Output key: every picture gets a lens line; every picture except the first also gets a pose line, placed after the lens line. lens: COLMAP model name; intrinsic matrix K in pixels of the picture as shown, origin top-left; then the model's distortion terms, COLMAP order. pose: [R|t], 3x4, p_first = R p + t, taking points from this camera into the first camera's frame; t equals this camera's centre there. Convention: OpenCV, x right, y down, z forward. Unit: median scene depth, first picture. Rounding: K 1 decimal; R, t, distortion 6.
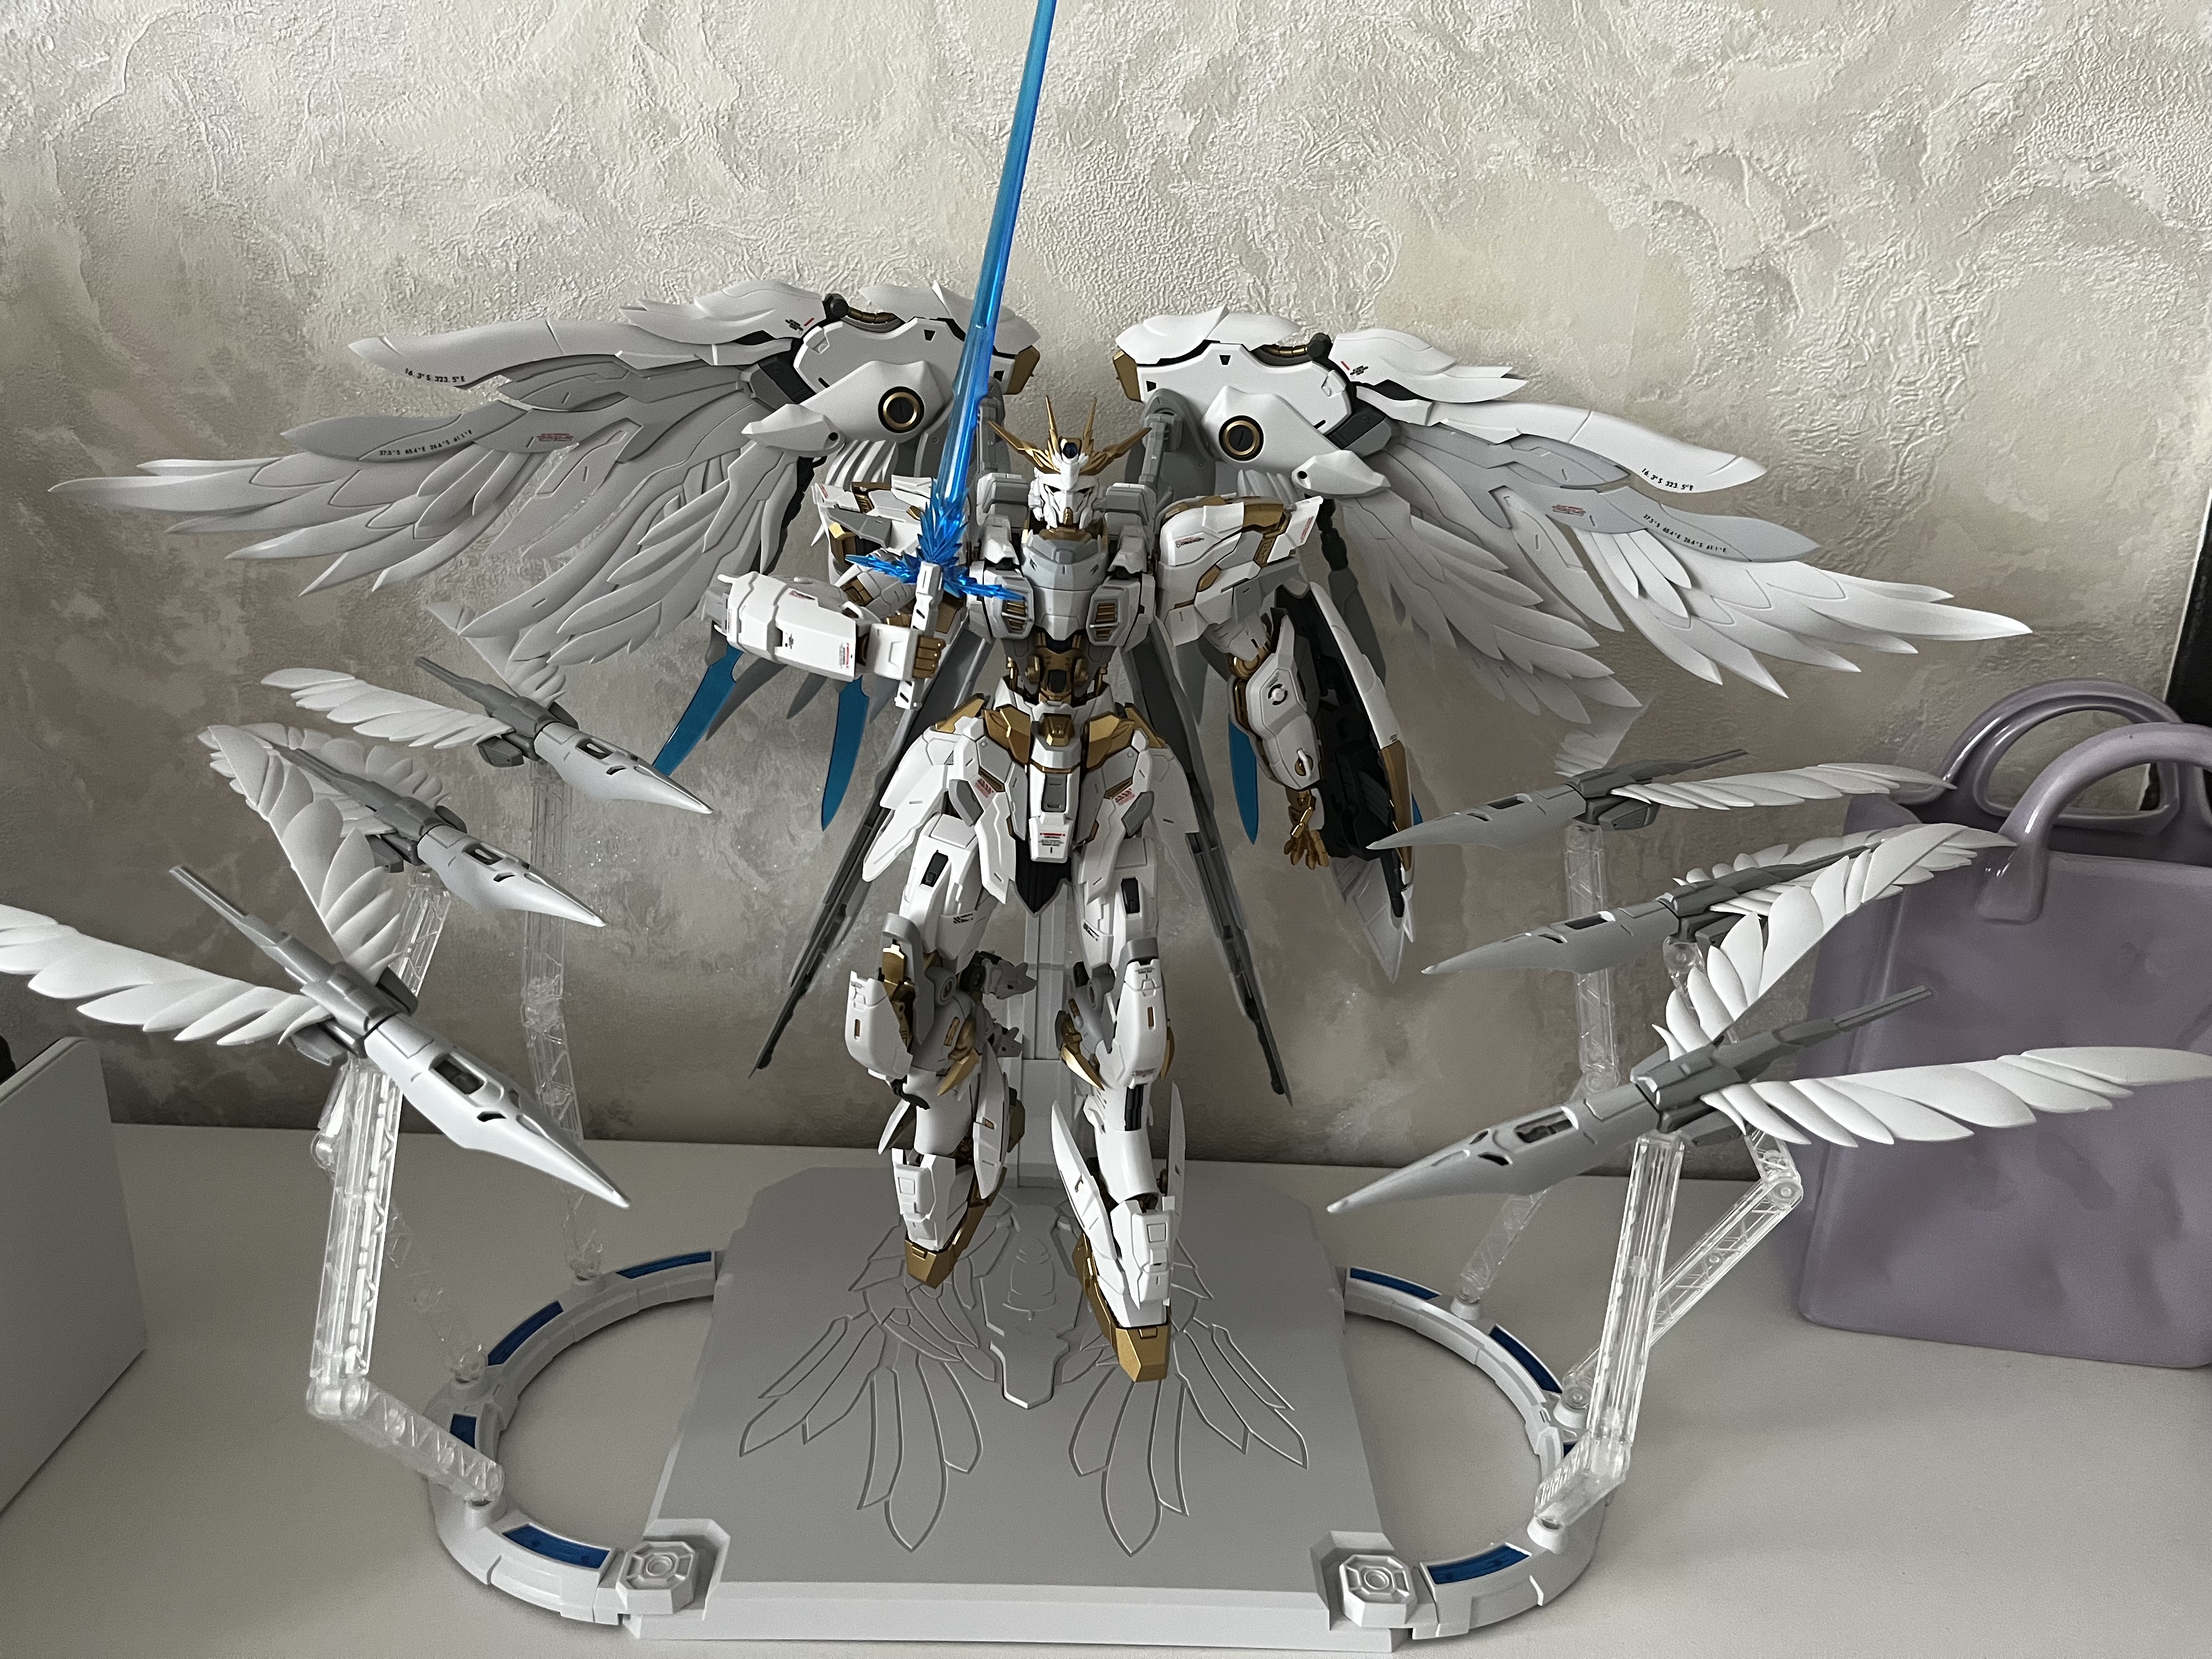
lens RADIAL K [[1775.1, 0, 1099.9], [0, 1775.1, 836.2], [0, 0, 1]] dist [0.021364, -0.027787]
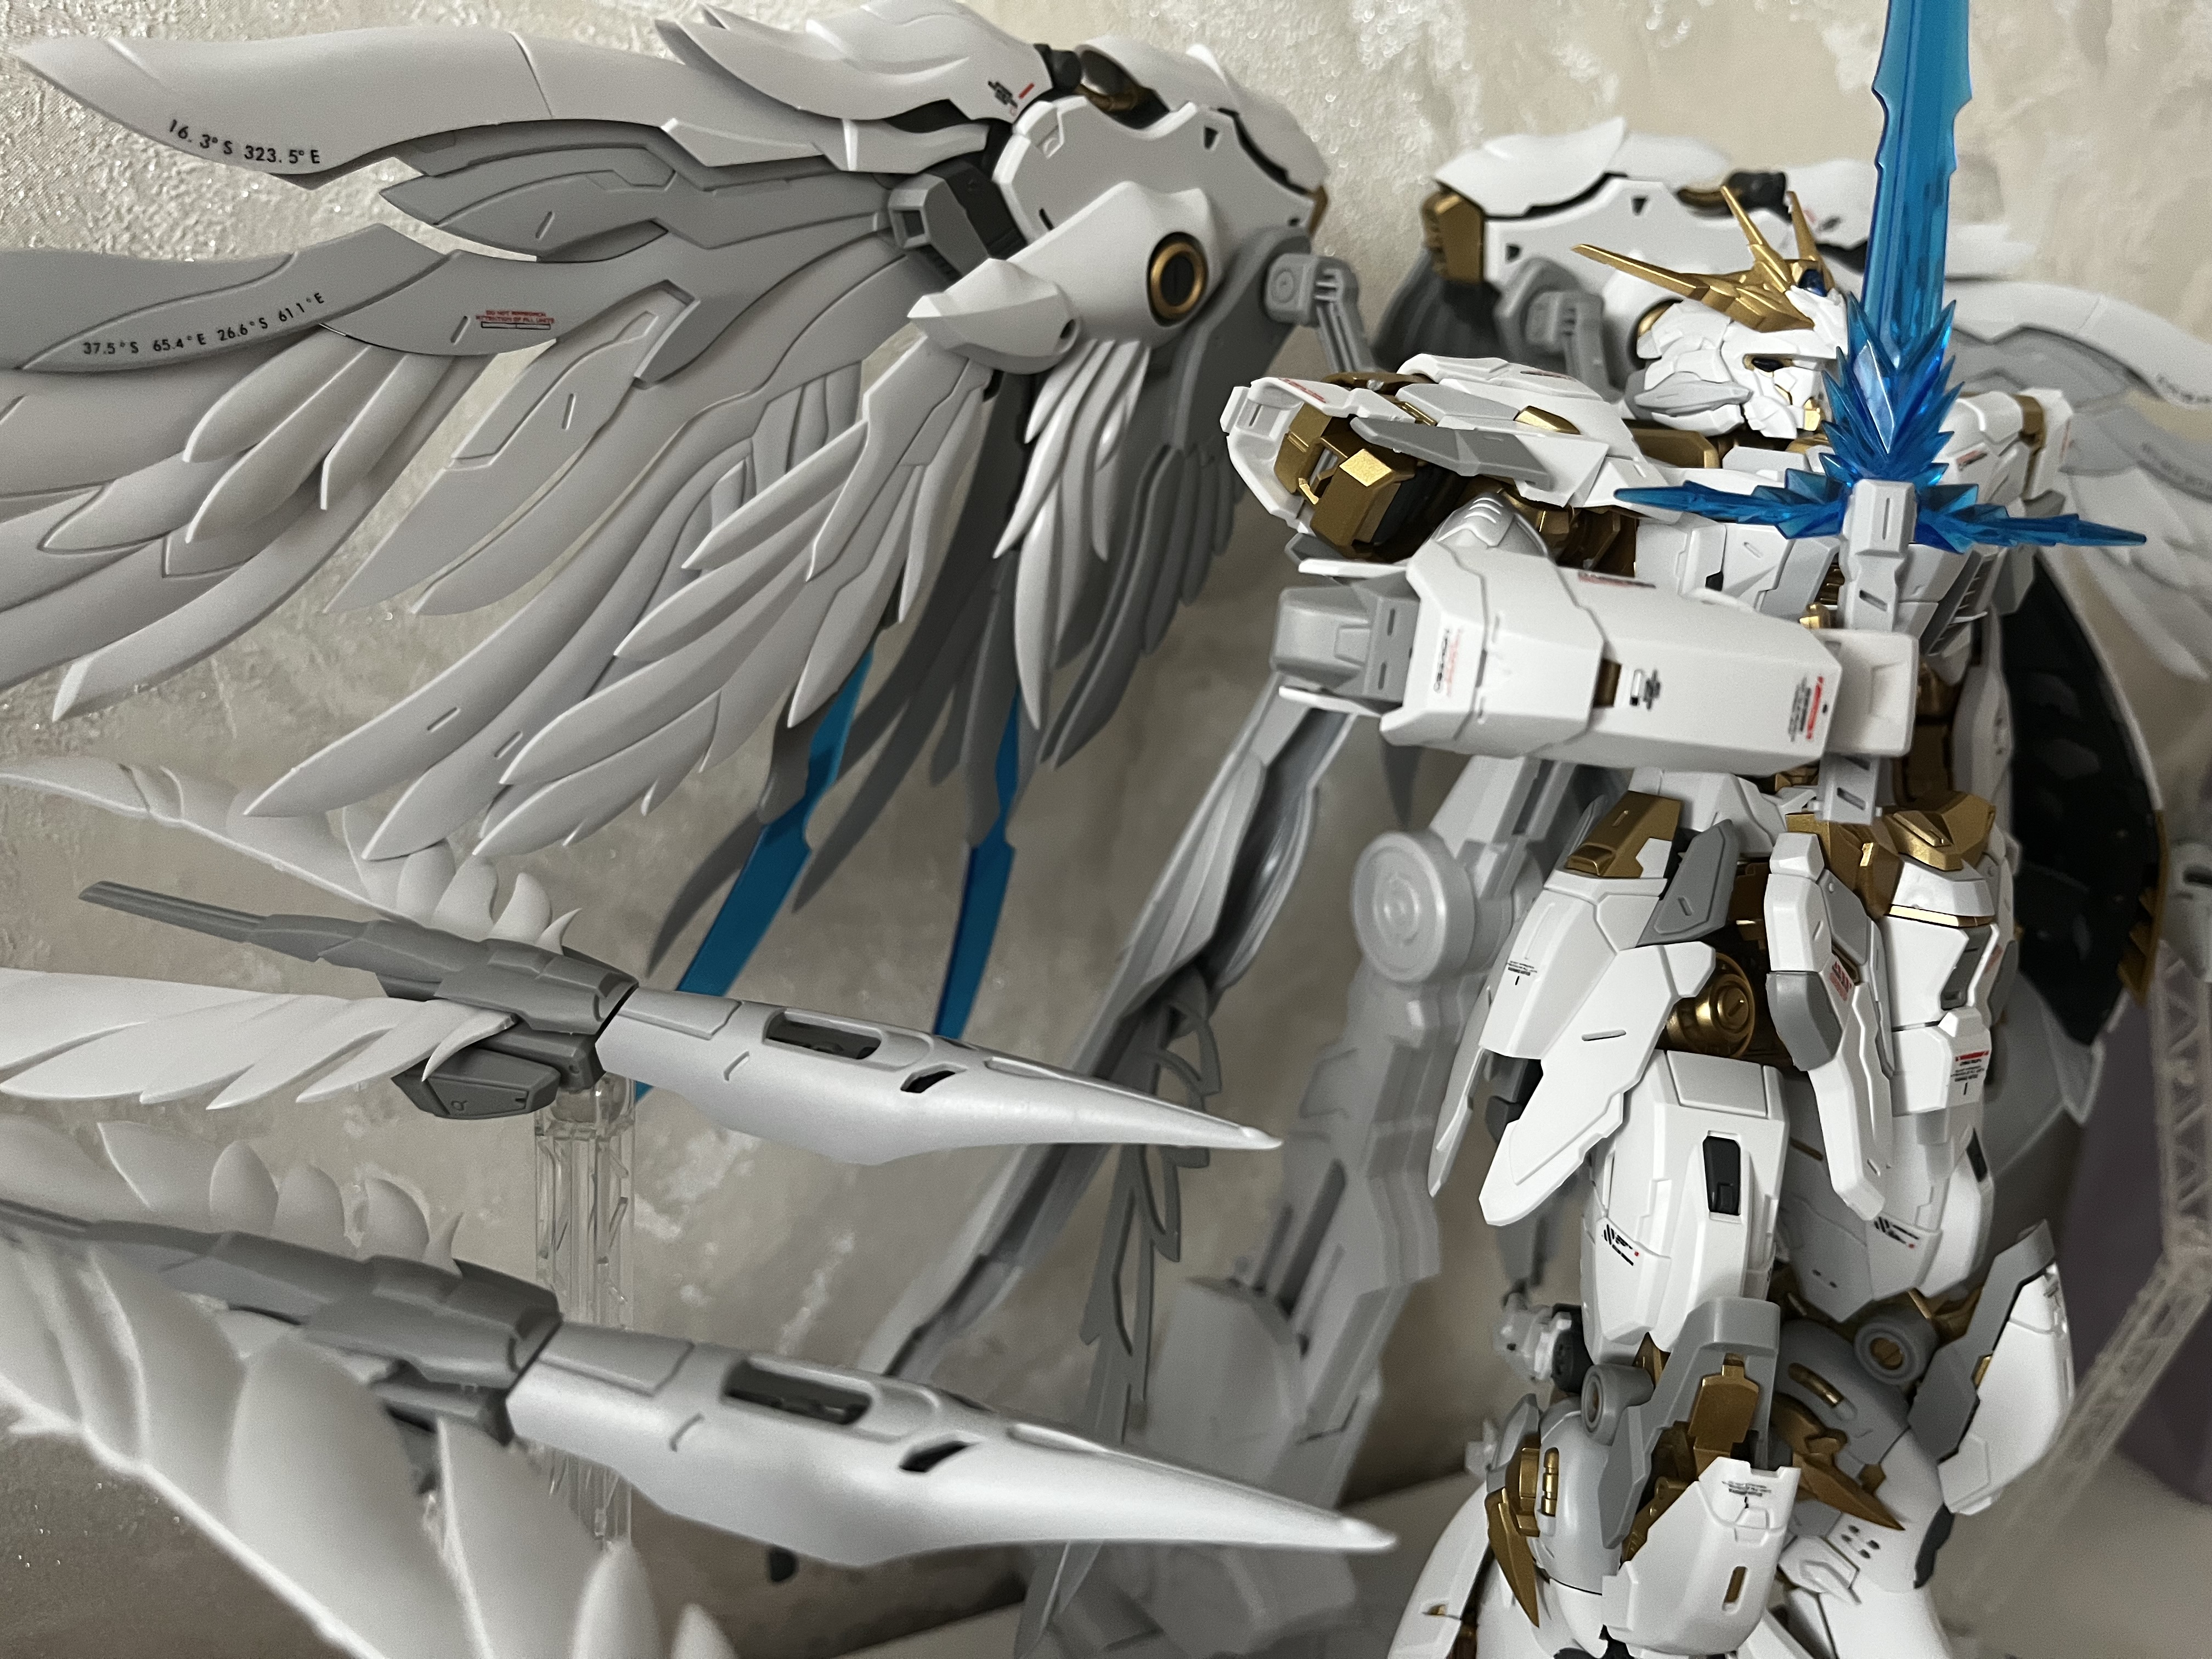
lens RADIAL K [[1775.1, 0, 1111.8], [0, 1775.1, 823.5], [0, 0, 1]] dist [0.021364, -0.027787]
pose [[0.896193, -0.117724, 0.427761, -0.370245], [0.150275, 0.987708, -0.043011, -0.065980], [-0.417440, 0.102828, 0.902868, 0.565336]]
